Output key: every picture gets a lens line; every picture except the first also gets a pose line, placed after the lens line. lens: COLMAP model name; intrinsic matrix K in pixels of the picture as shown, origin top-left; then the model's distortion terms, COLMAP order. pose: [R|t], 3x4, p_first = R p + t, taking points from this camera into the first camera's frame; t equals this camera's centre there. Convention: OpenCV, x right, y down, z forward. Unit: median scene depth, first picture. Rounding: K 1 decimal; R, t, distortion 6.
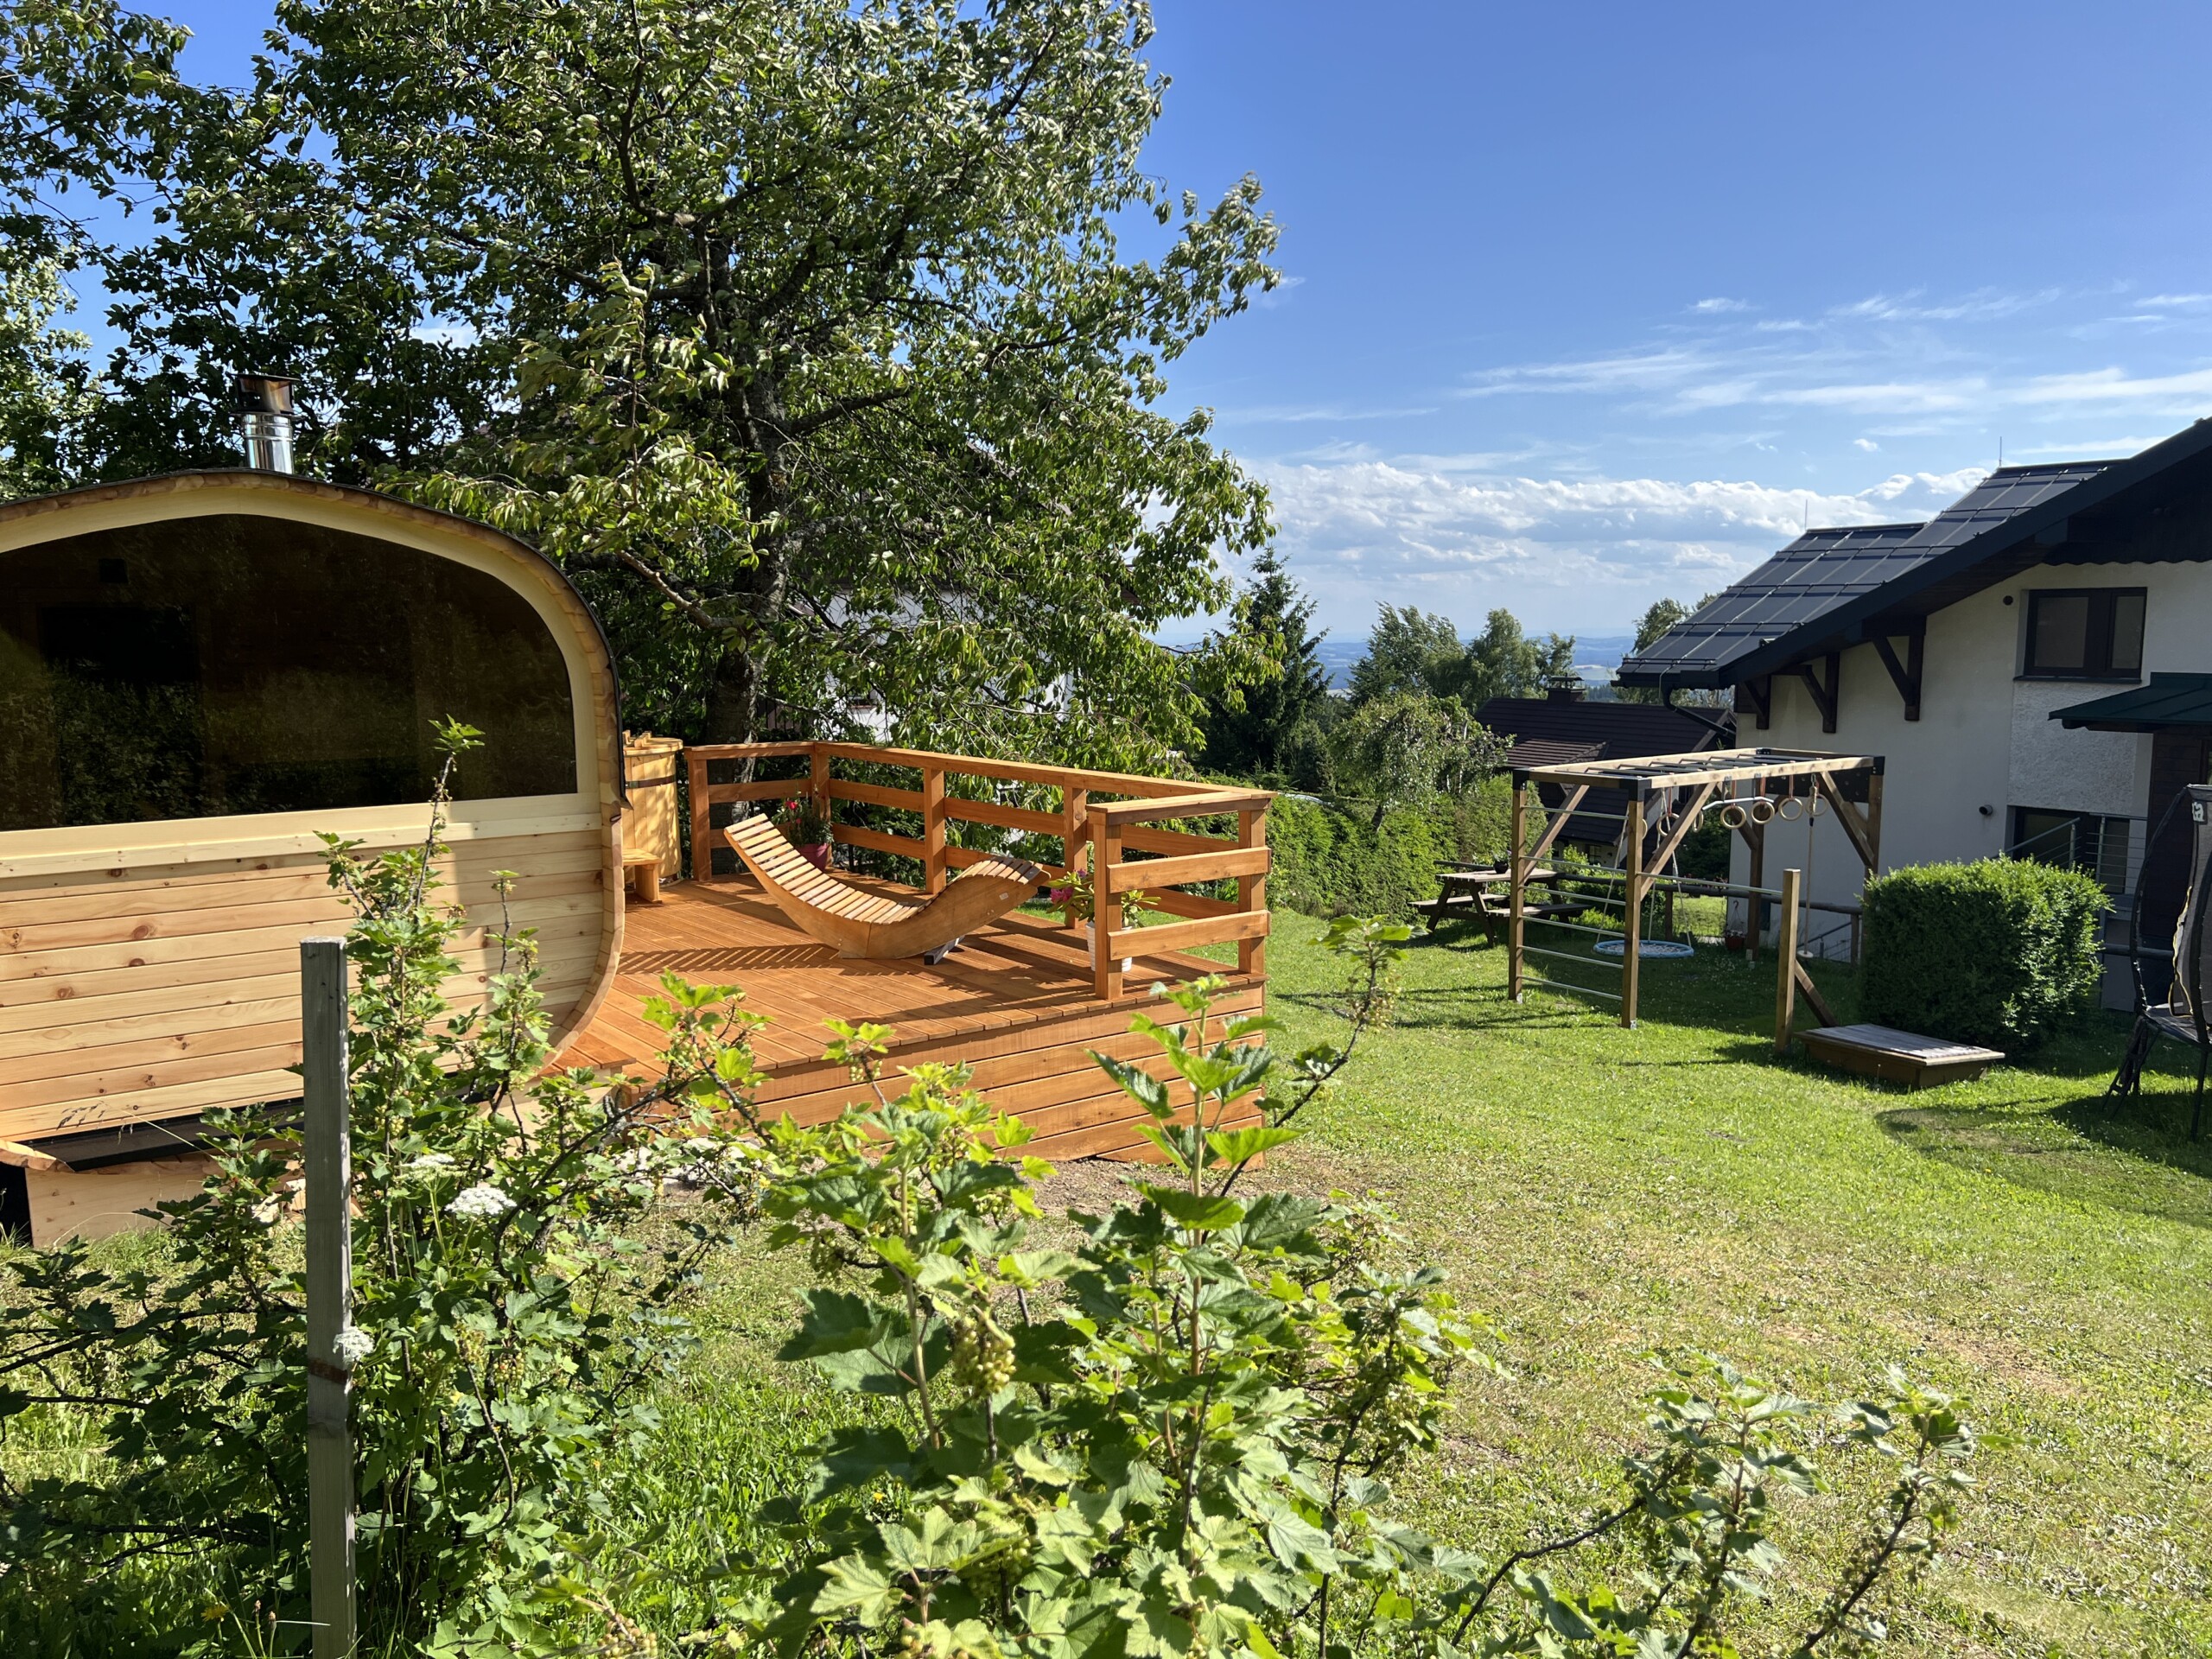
lens RADIAL K [[1649.3, 0, 1086.6], [0, 1649.3, 828.0], [0, 0, 1]] dist [0.041434, -0.047209]
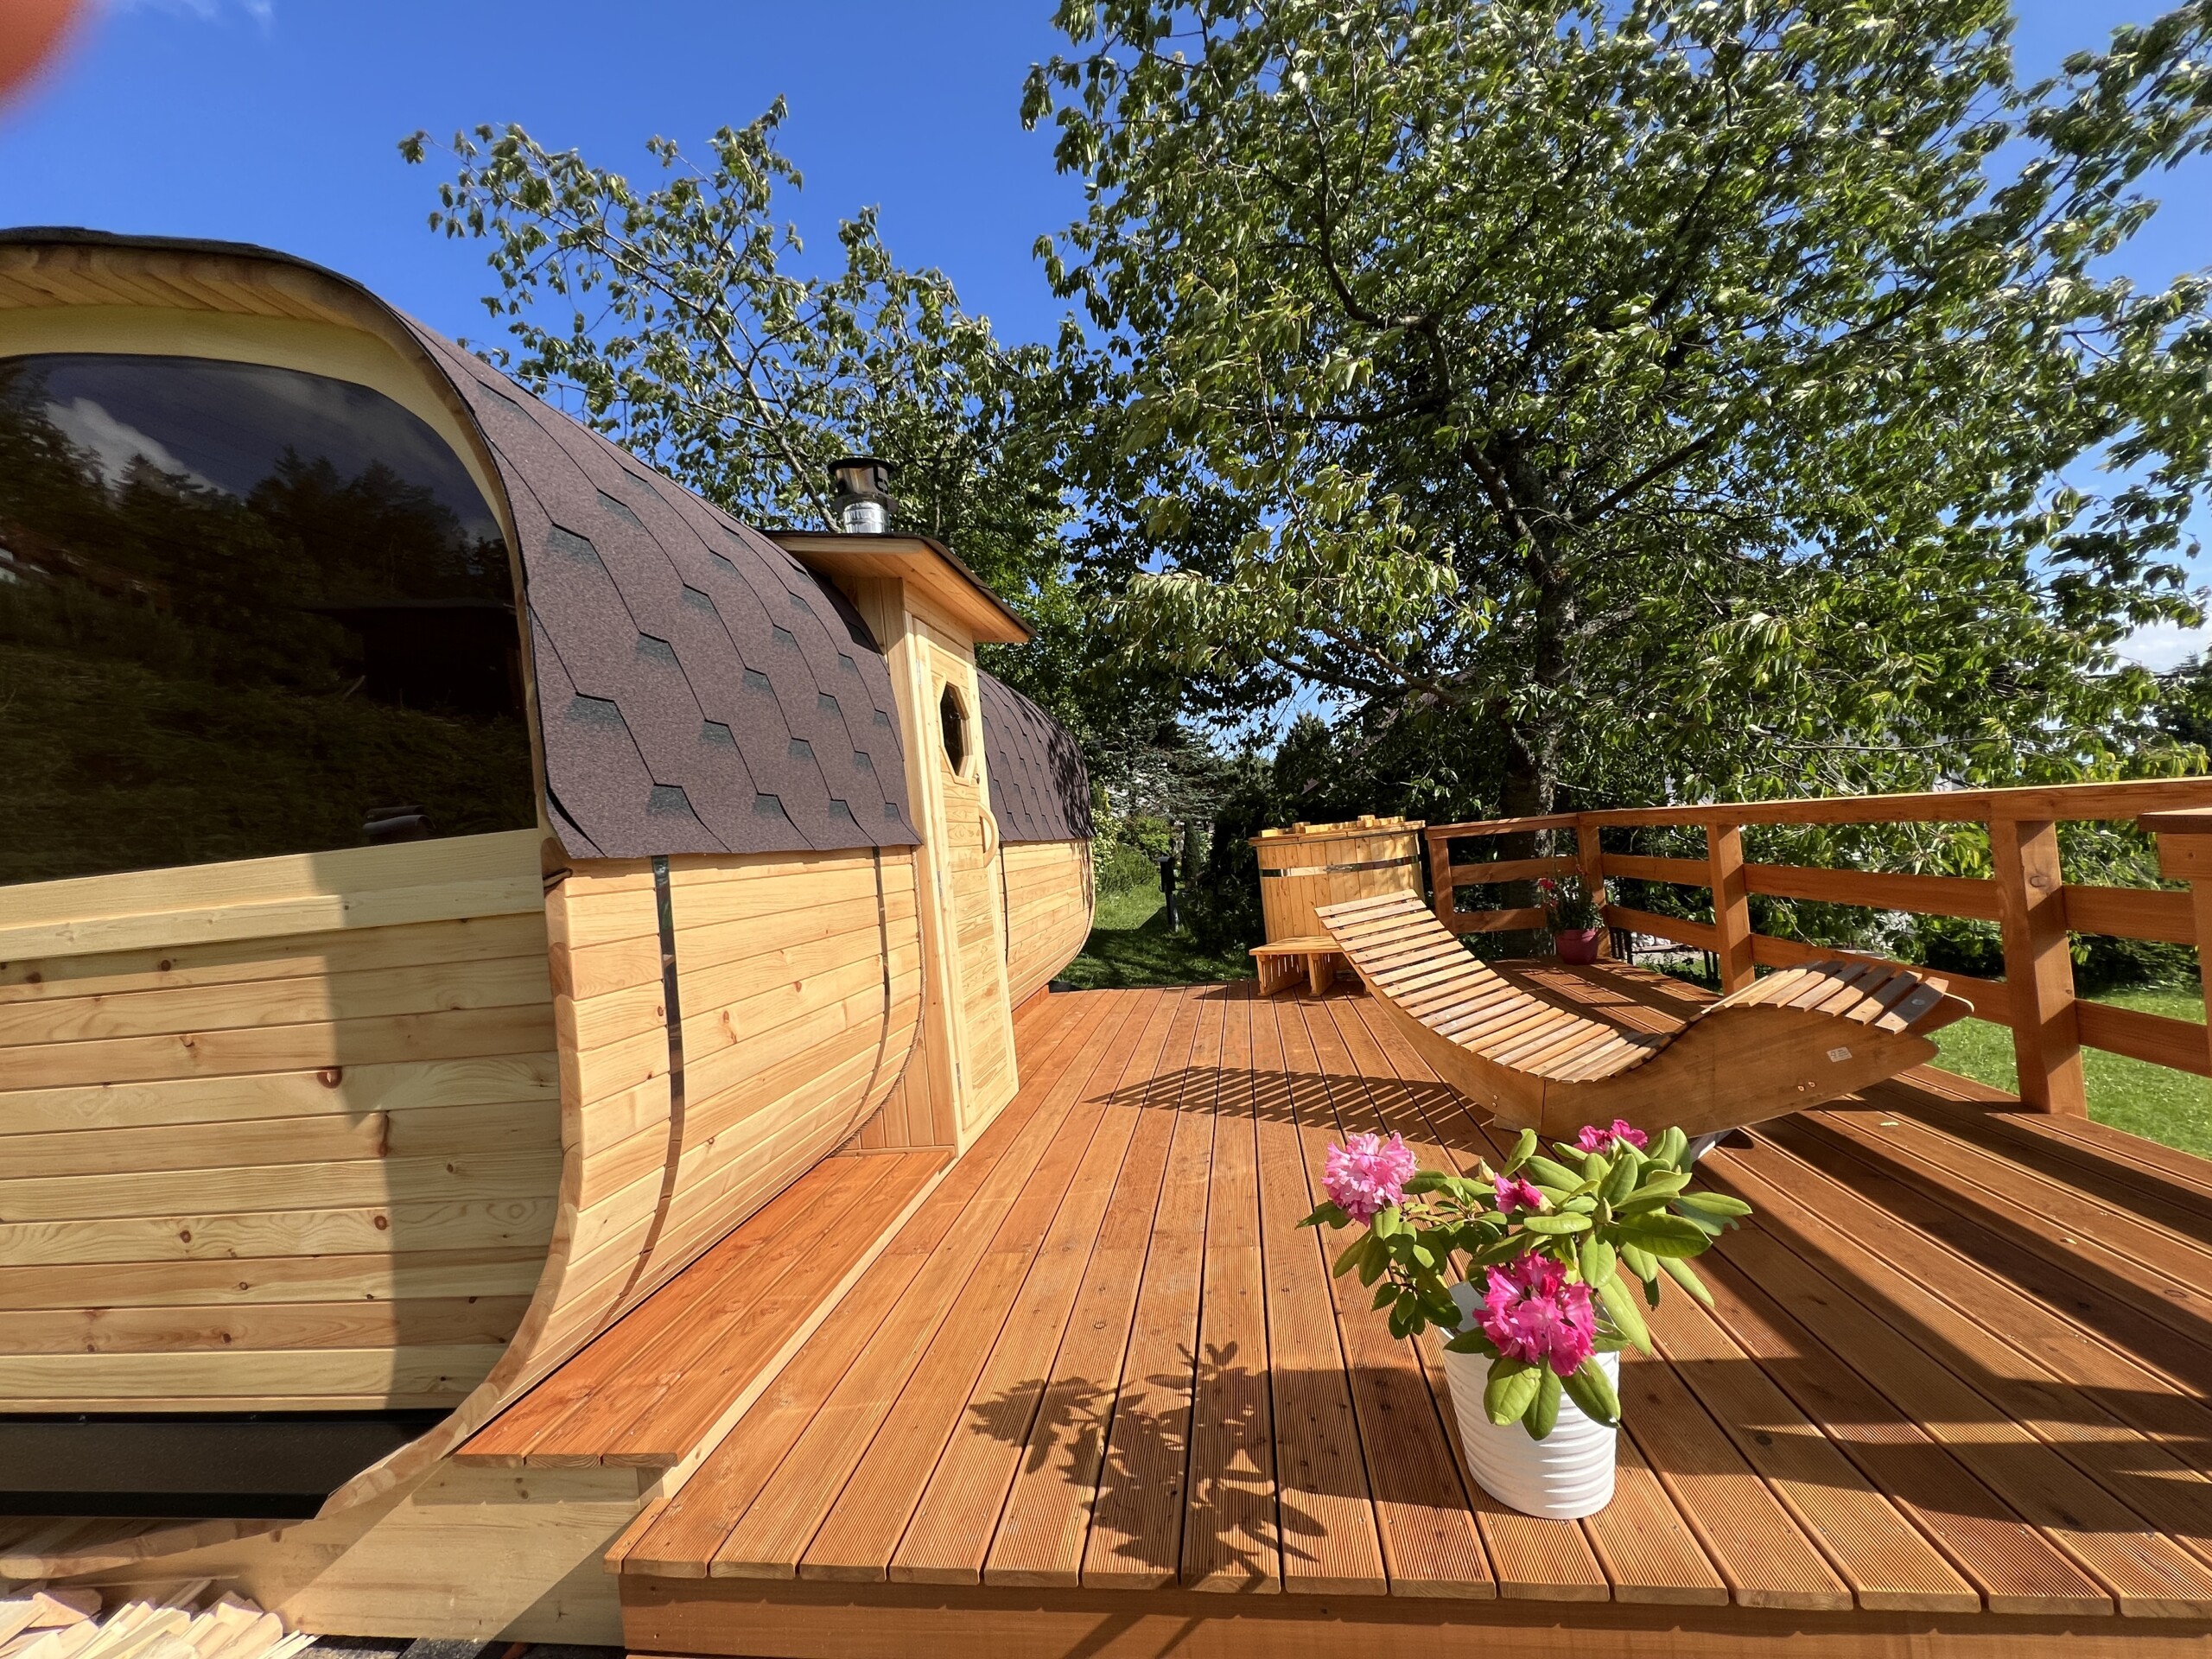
lens RADIAL K [[885.6, 0, 1117.5], [0, 885.6, 827.4], [0, 0, 1]] dist [-0.004025, 0.000027]
pose [[0.716129, -0.071998, -0.694244, -0.018743], [0.003260, 0.995000, -0.099826, 0.002710], [0.697960, 0.069225, 0.712783, 0.673350]]
